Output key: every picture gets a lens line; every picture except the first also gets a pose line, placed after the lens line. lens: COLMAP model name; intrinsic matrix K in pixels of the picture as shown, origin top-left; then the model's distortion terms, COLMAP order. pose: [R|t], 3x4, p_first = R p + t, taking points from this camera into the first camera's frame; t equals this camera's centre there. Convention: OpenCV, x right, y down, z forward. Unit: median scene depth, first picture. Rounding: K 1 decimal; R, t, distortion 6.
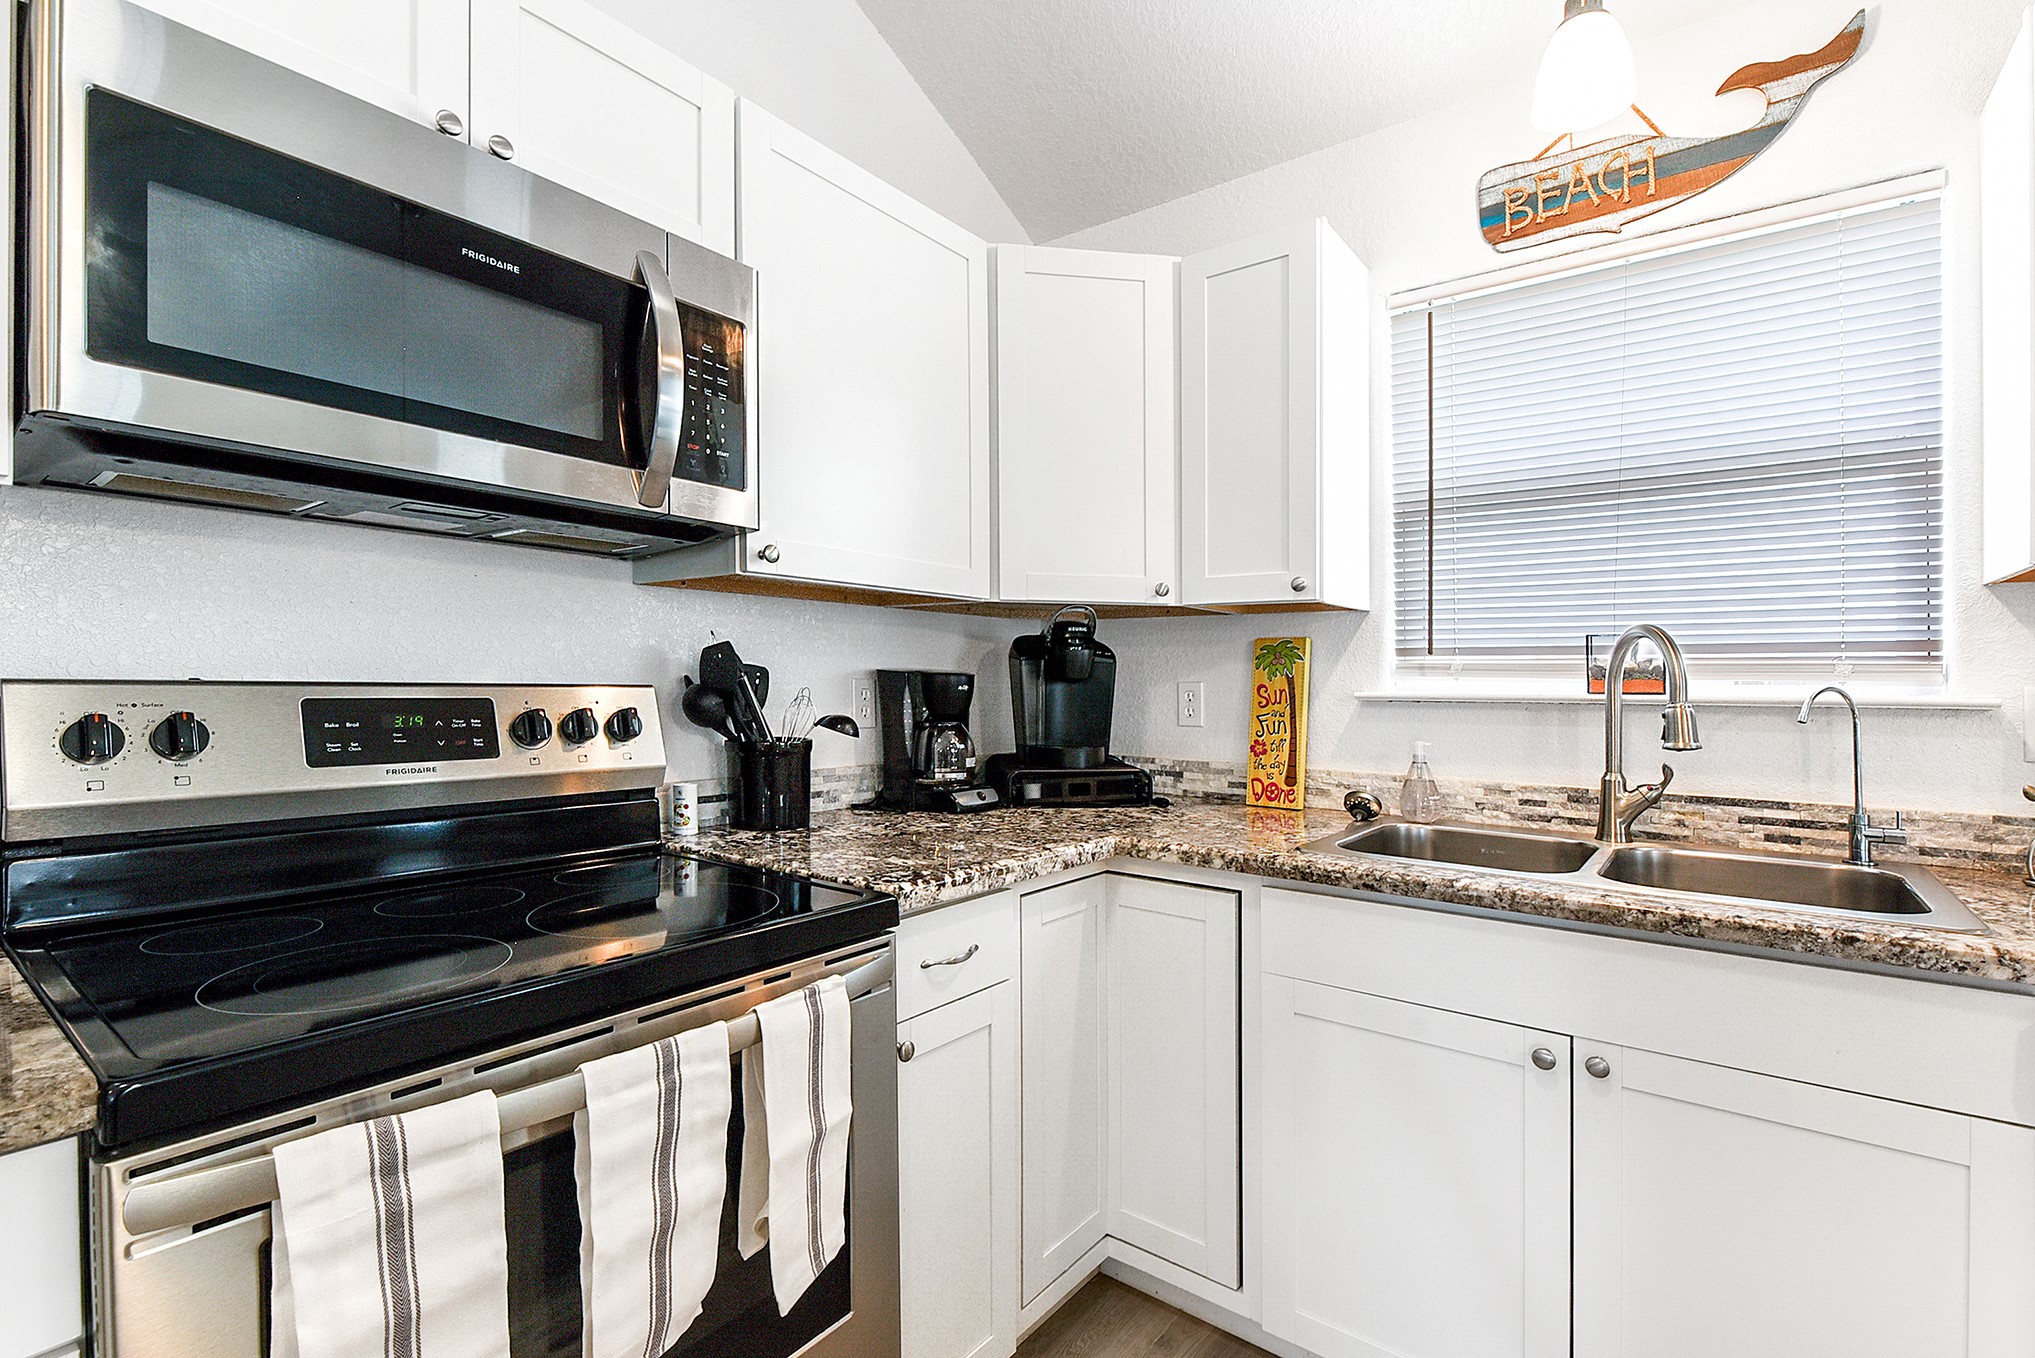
lens RADIAL K [[885.0, 0, 1027.0], [0, 885.0, 671.8], [0, 0, 1]] dist [0.003354, -0.003275]
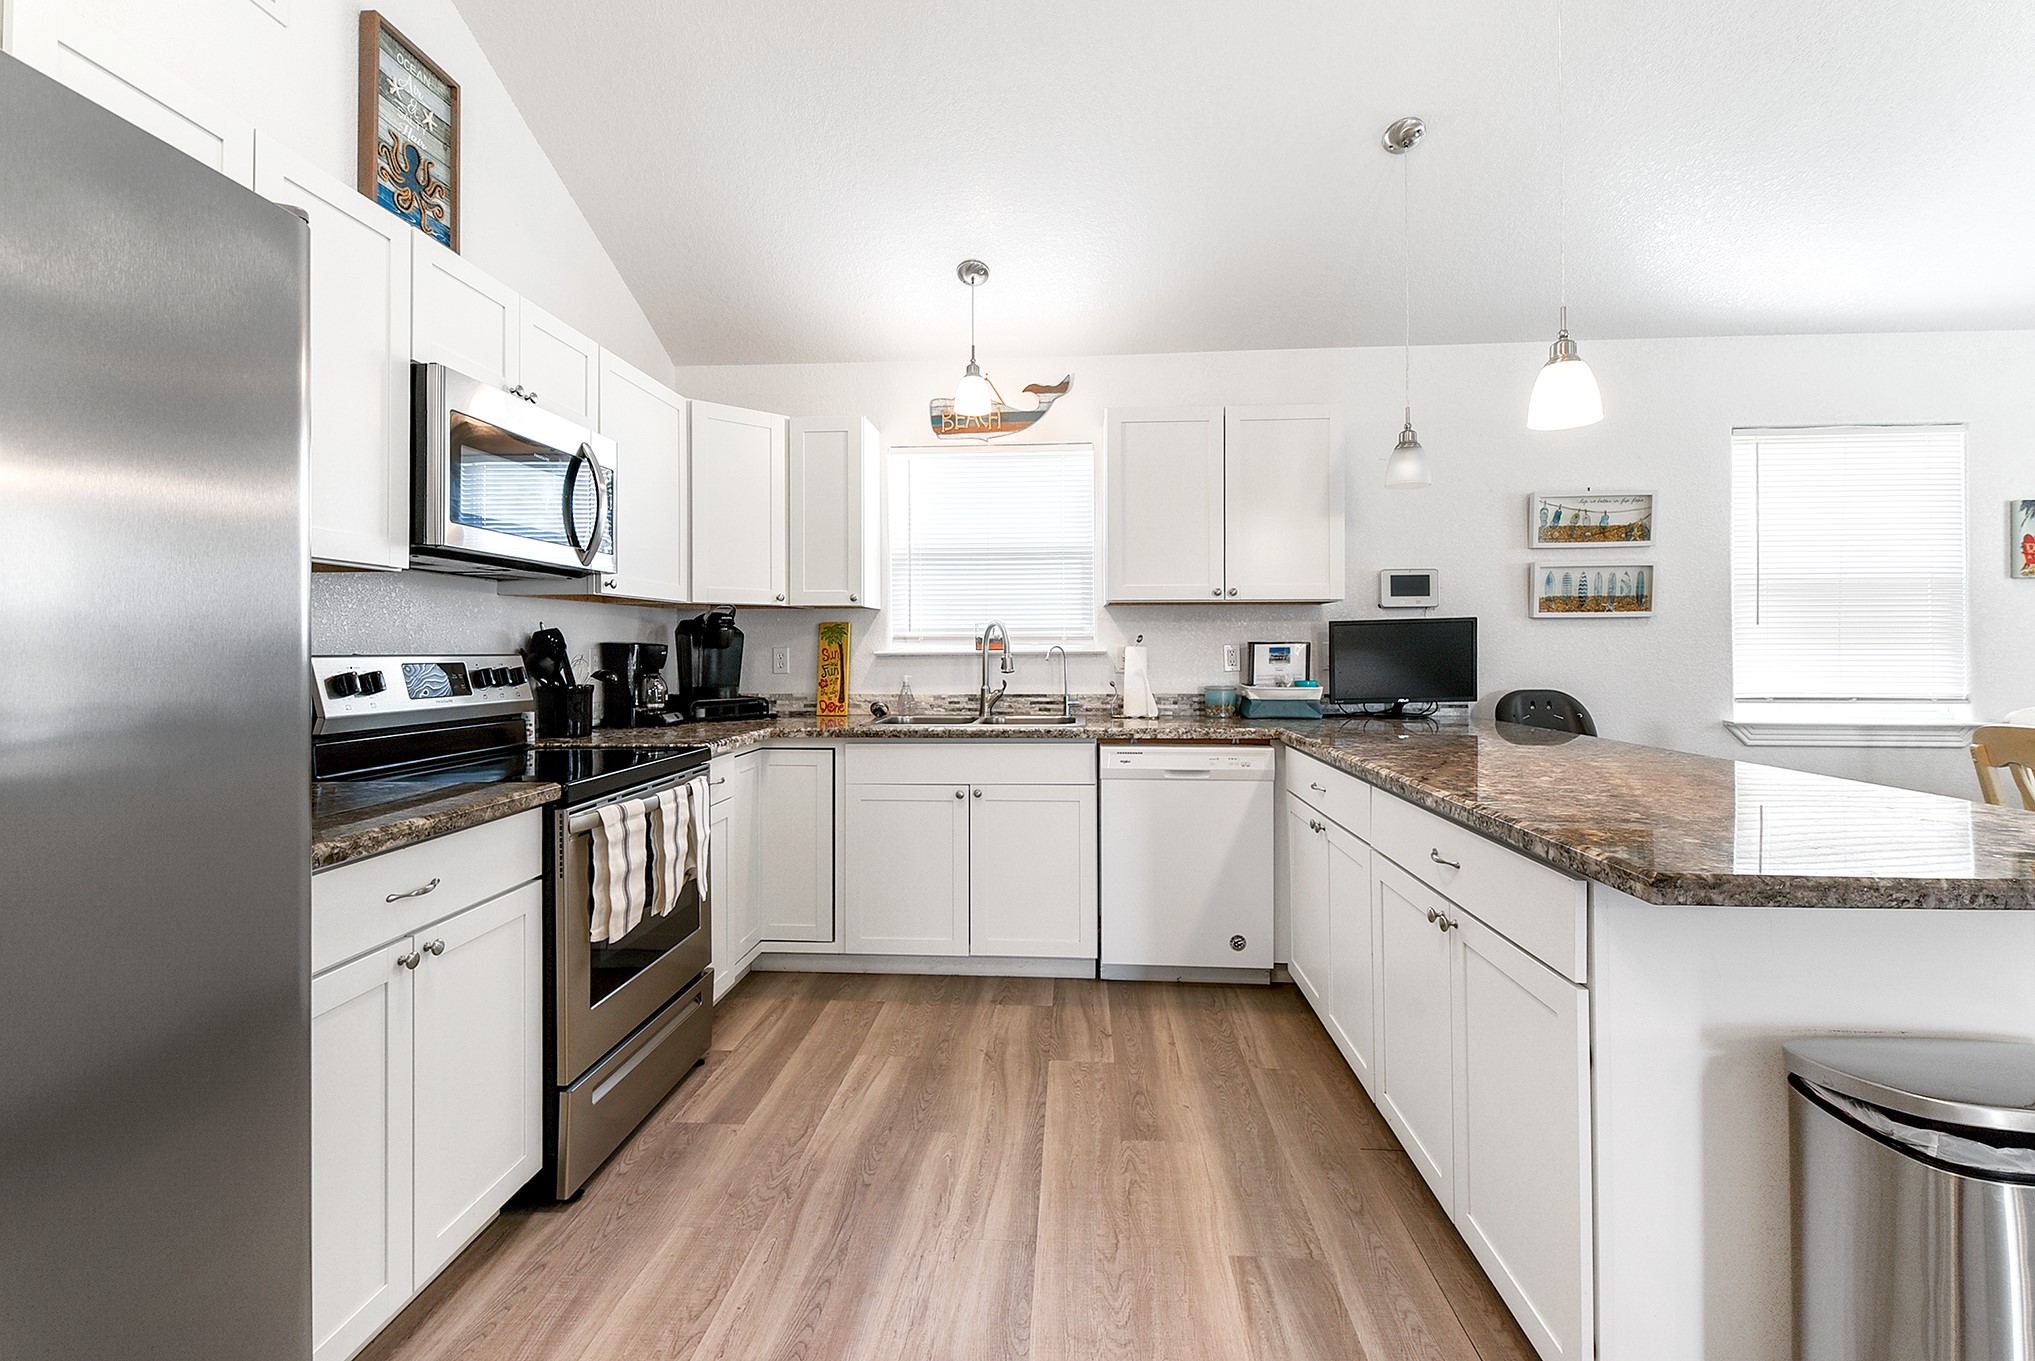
lens RADIAL K [[901.0, 0, 981.8], [0, 901.0, 630.5], [0, 0, 1]] dist [-0.003416, -0.000939]
pose [[0.847864, -0.002999, 0.530205, -0.585986], [0.003952, 0.999992, -0.000663, -0.026771], [-0.530199, 0.002658, 0.847869, -0.980917]]
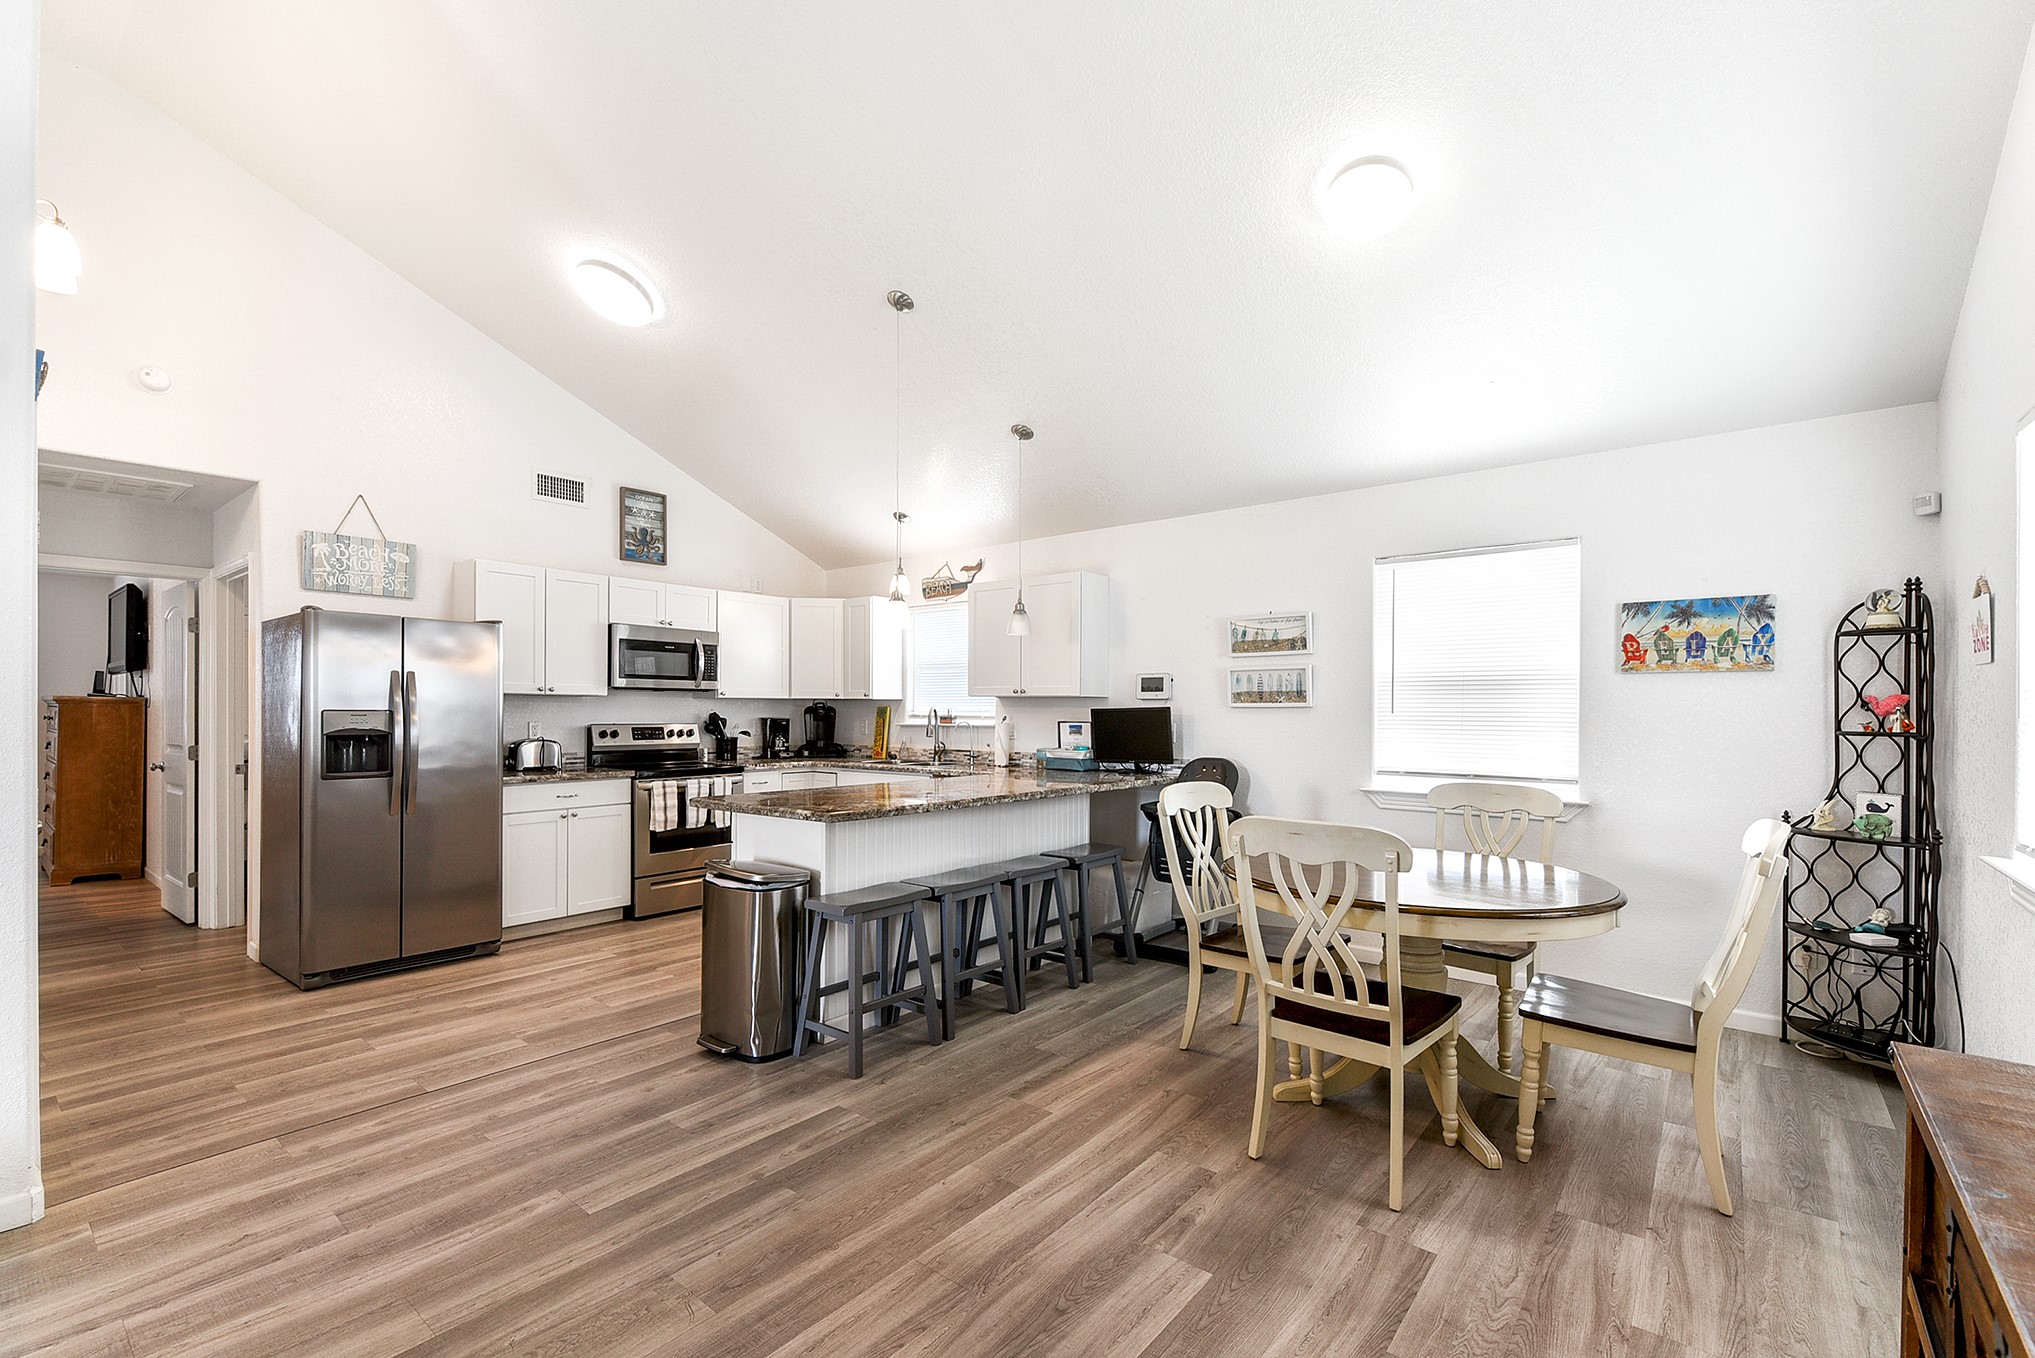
lens RADIAL K [[885.0, 0, 1024.1], [0, 885.0, 700.0], [0, 0, 1]] dist [0.003354, -0.003275]
pose [[0.998623, -0.007357, -0.051939, 1.309105], [0.007620, 0.999959, 0.004868, -0.103185], [0.051902, -0.005257, 0.998638, -3.028314]]
